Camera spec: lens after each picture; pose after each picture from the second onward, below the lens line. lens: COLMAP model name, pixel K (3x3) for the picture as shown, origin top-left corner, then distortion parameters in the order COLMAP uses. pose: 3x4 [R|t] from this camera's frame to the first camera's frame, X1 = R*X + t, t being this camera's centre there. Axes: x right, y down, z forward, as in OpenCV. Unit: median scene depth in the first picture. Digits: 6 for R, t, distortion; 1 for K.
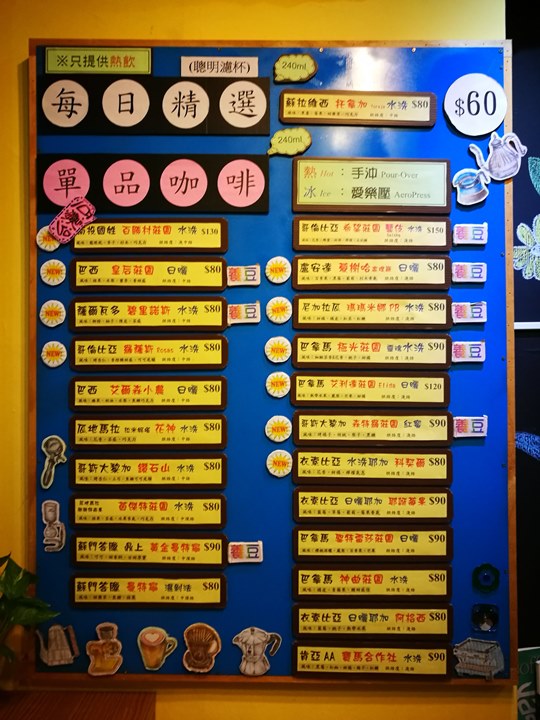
lens RADIAL K [[571.2, 0, 270.0], [0, 571.2, 360.5], [0, 0, 1]] dist [0.023845, -0.021207]
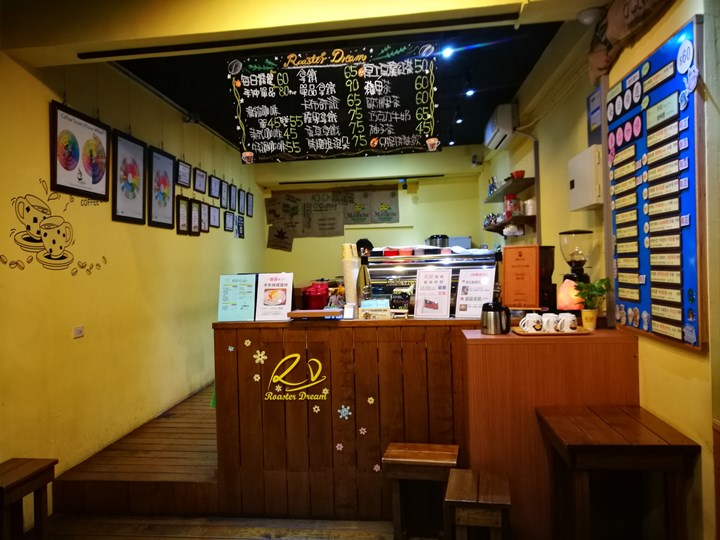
lens RADIAL K [[571.2, 0, 361.5], [0, 571.2, 265.1], [0, 0, 1]] dist [0.023845, -0.021207]
pose [[-0.075753, 0.004571, -0.997116, 2.451998], [0.046966, 0.998896, 0.001012, 0.216568], [0.996020, -0.046753, -0.075884, 0.011052]]
